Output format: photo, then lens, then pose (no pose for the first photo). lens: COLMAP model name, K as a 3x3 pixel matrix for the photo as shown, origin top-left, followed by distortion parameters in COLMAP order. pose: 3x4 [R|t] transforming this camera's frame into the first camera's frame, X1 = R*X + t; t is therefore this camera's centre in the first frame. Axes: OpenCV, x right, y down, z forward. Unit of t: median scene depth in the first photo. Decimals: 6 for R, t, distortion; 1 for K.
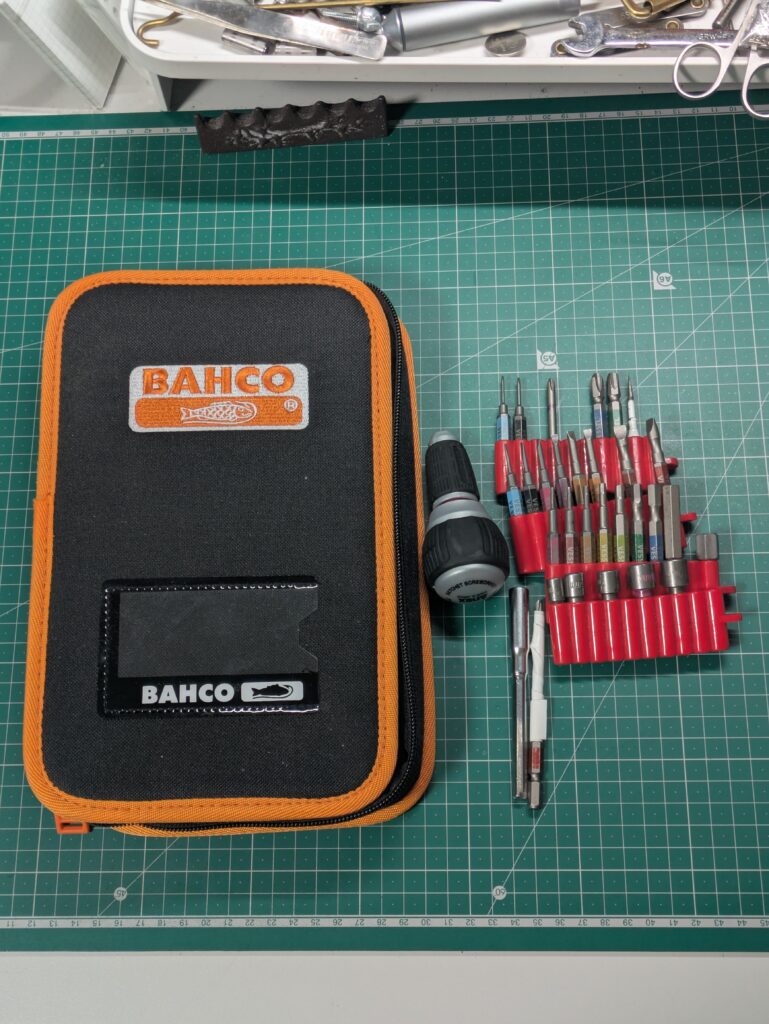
lens RADIAL K [[1536.7, 0, 382.2], [0, 1536.7, 511.9], [0, 0, 1]] dist [-0.032592, 0.000000]
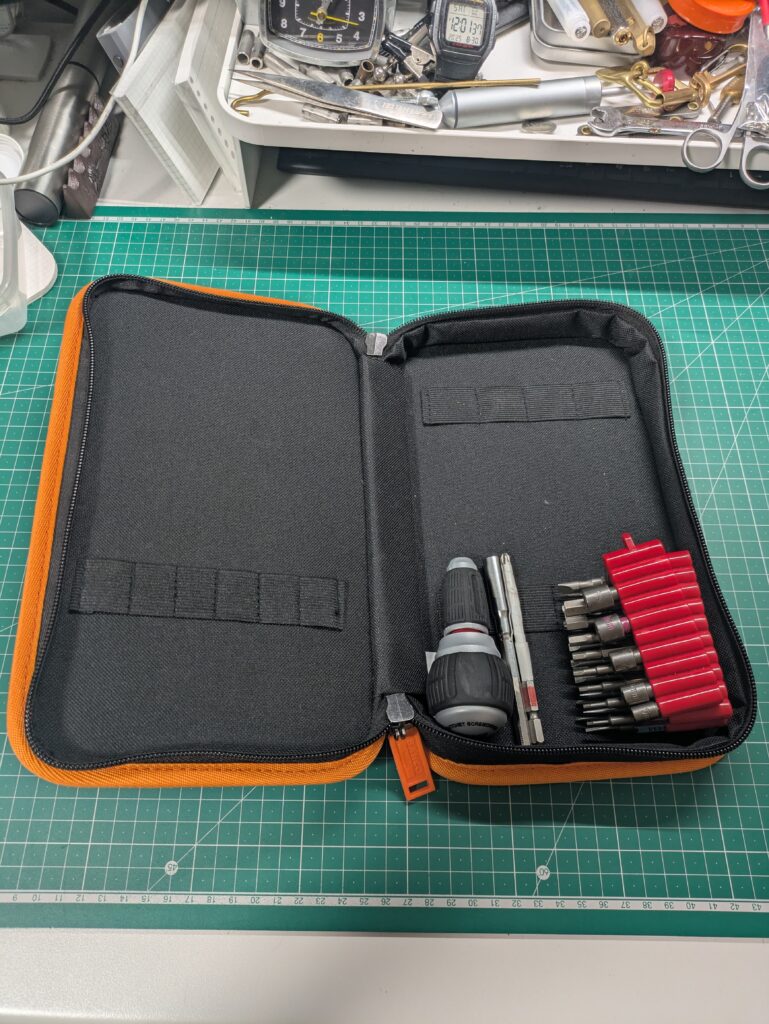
lens RADIAL K [[811.9, 0, 386.8], [0, 811.9, 486.1], [0, 0, 1]] dist [0.004394, -0.038595]
pose [[0.997879, 0.036905, 0.053621, -0.061272], [-0.030556, 0.992925, -0.114741, 0.050918], [-0.057476, 0.112859, 0.991947, 0.396722]]
